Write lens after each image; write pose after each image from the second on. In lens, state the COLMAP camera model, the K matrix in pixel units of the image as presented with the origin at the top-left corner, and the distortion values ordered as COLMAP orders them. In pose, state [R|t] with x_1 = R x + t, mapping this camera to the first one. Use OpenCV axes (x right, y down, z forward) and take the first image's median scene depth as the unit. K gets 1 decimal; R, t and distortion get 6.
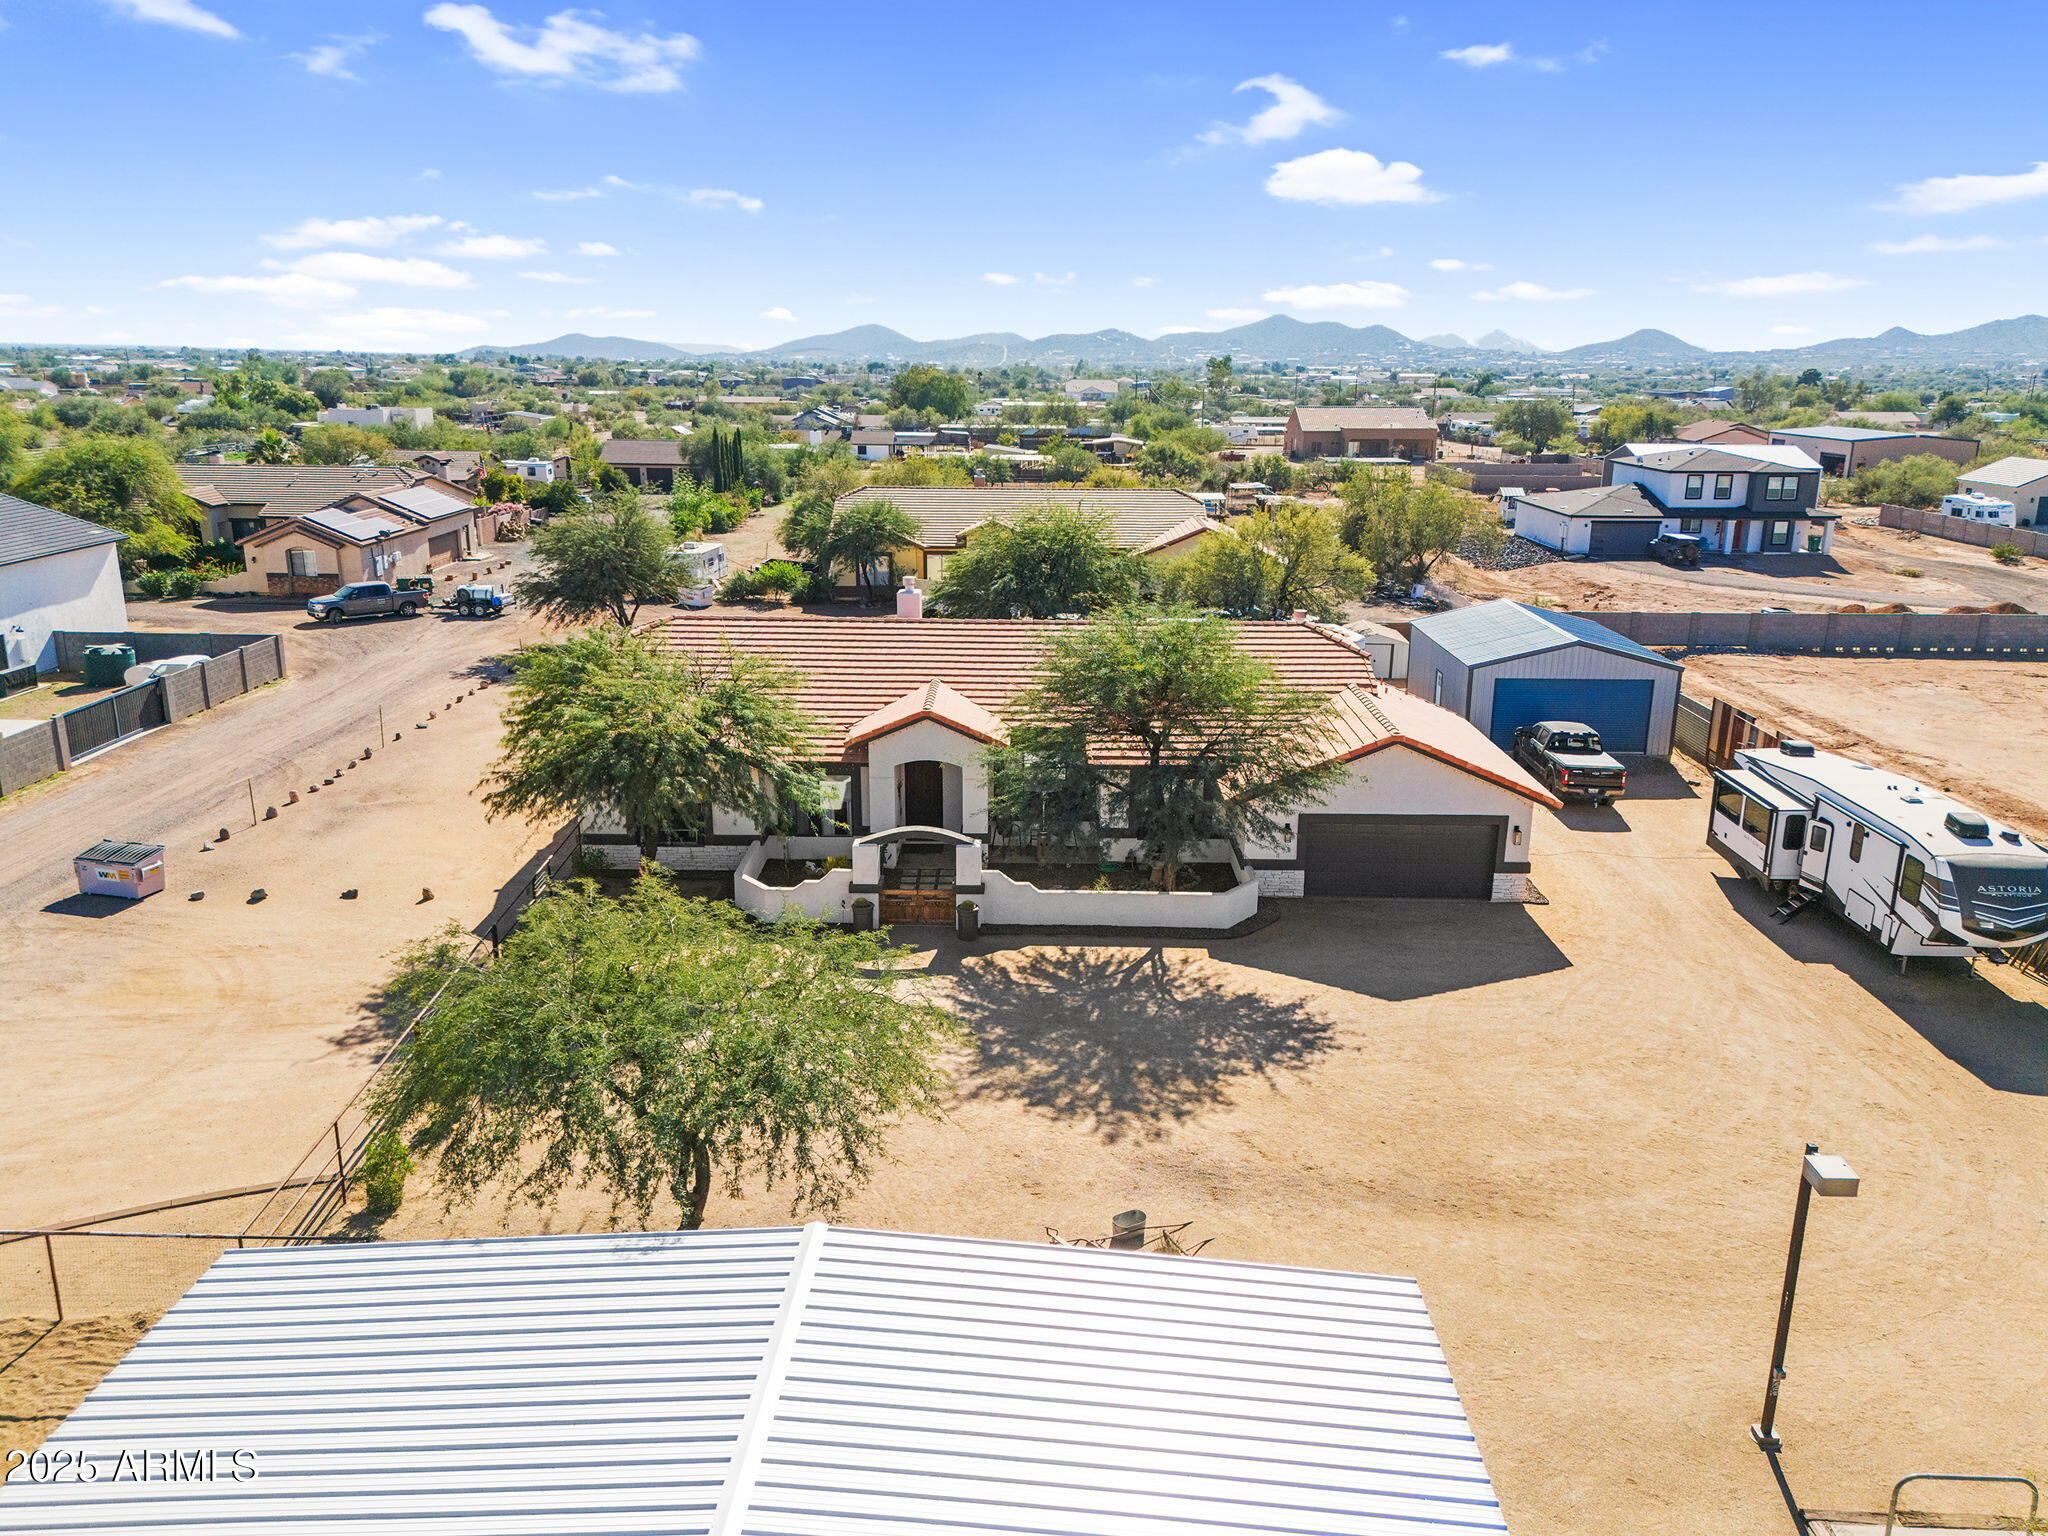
lens RADIAL K [[1503.6, 0, 1024.0], [0, 1503.6, 768.0], [0, 0, 1]] dist [0.061219, -0.045558]
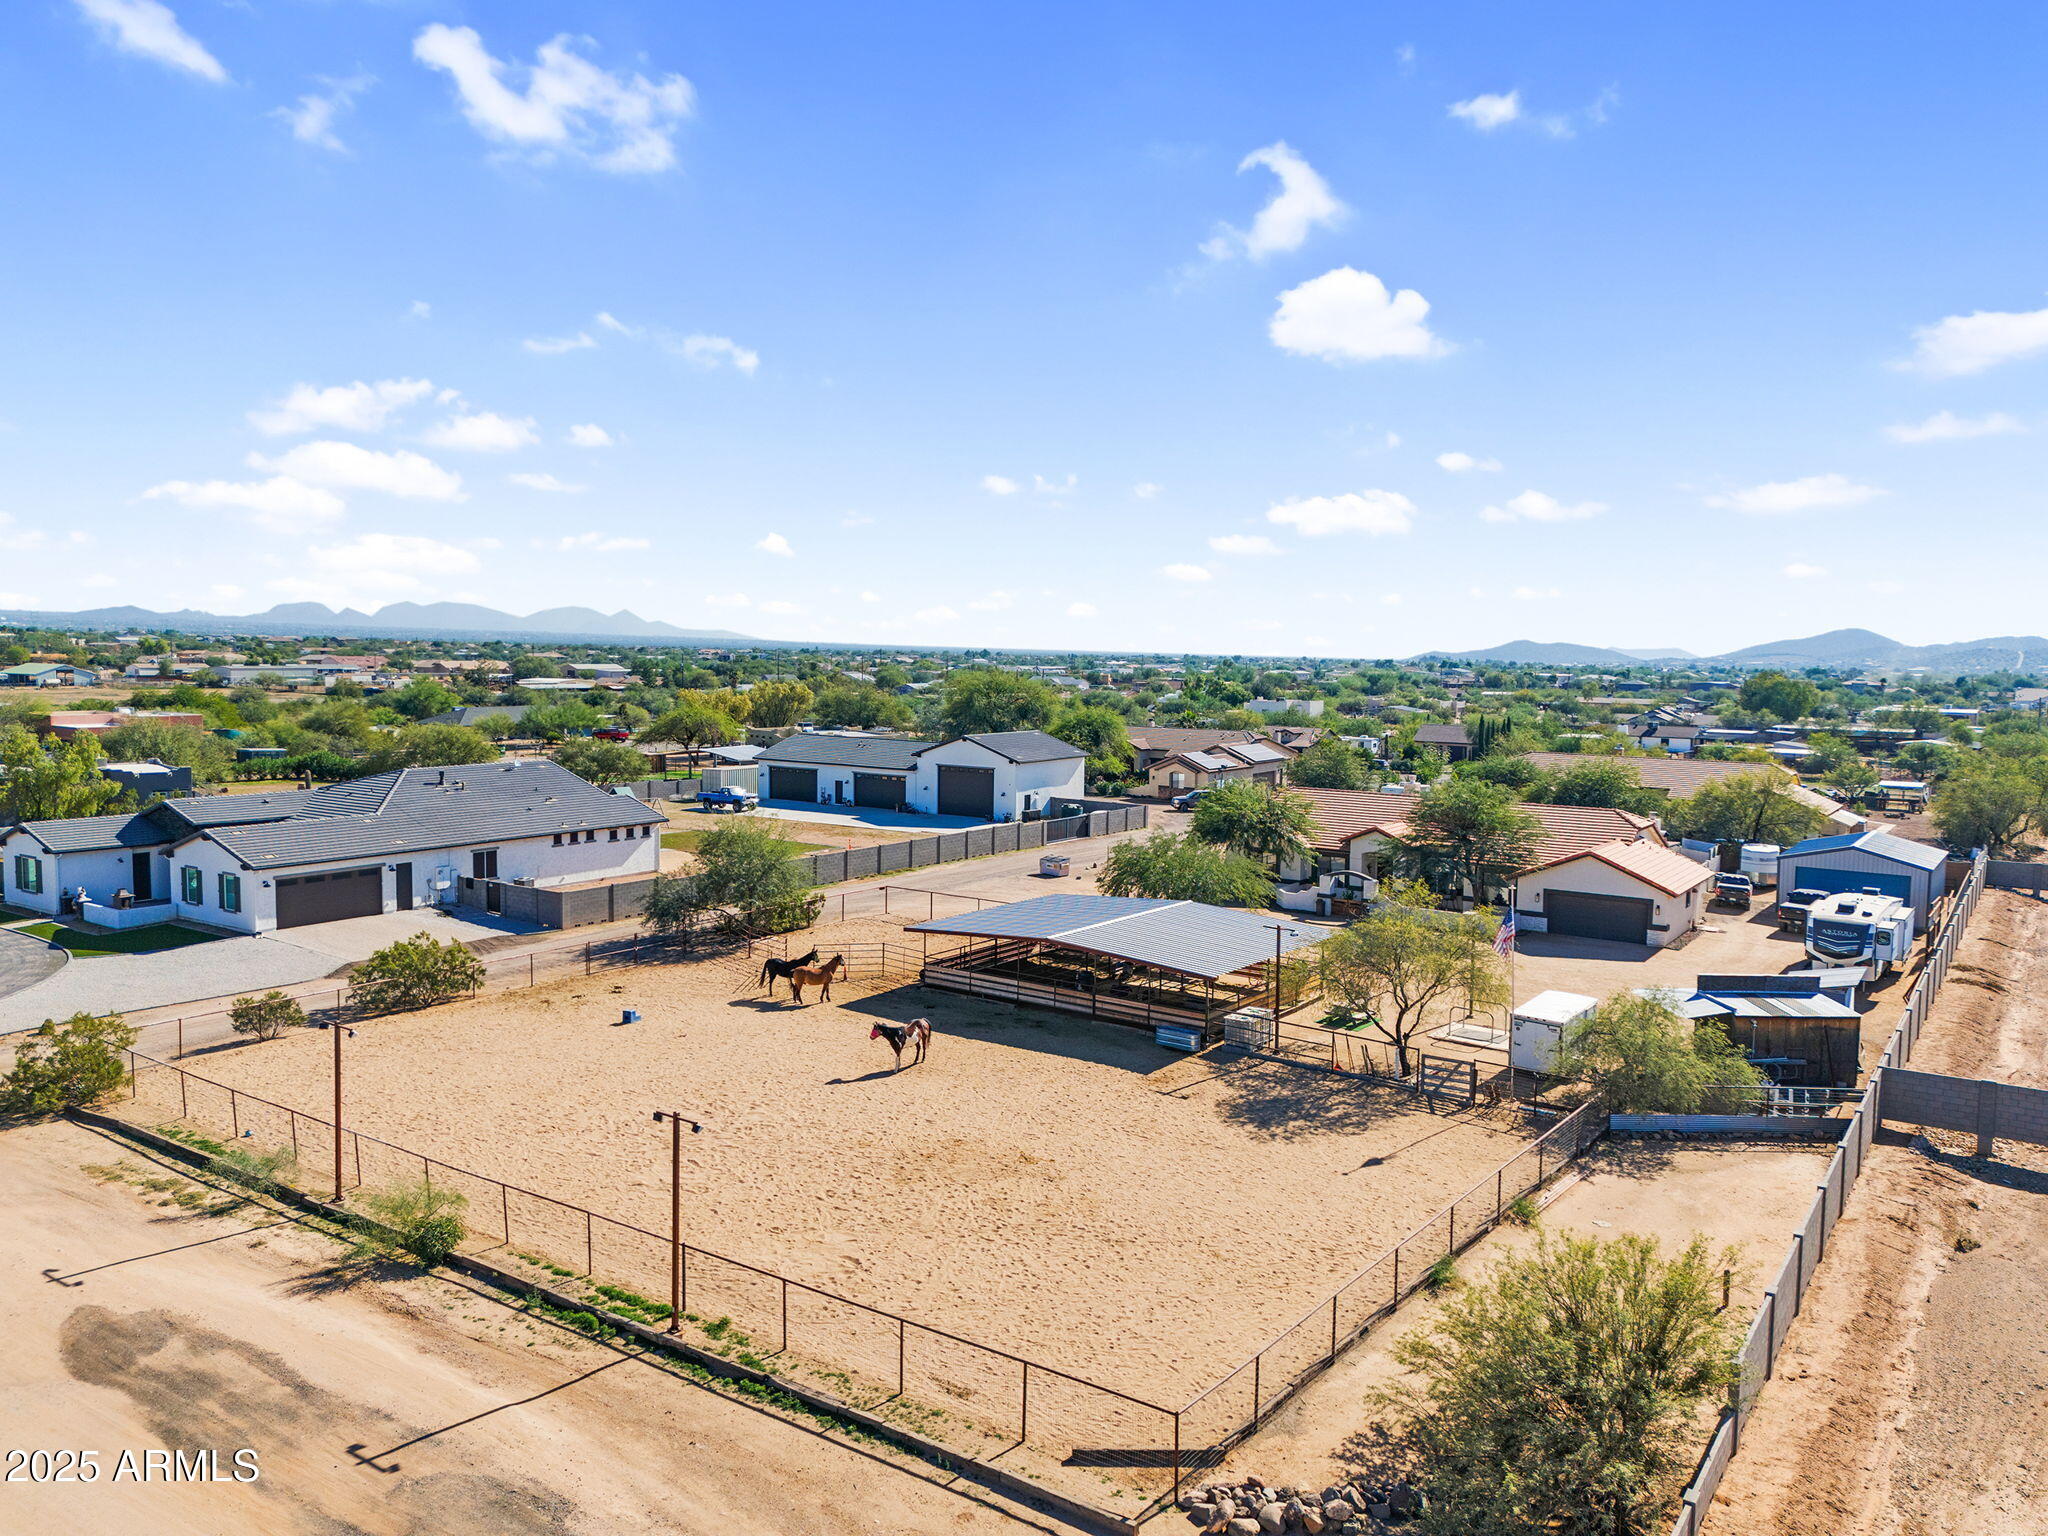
lens RADIAL K [[1499.7, 0, 1028.1], [0, 1499.7, 764.3], [0, 0, 1]] dist [0.088281, -0.080243]
pose [[0.828559, 0.047180, -0.557910, 0.327600], [-0.155181, 0.976758, -0.147860, 0.122856], [0.537967, 0.209088, 0.816623, -0.474477]]
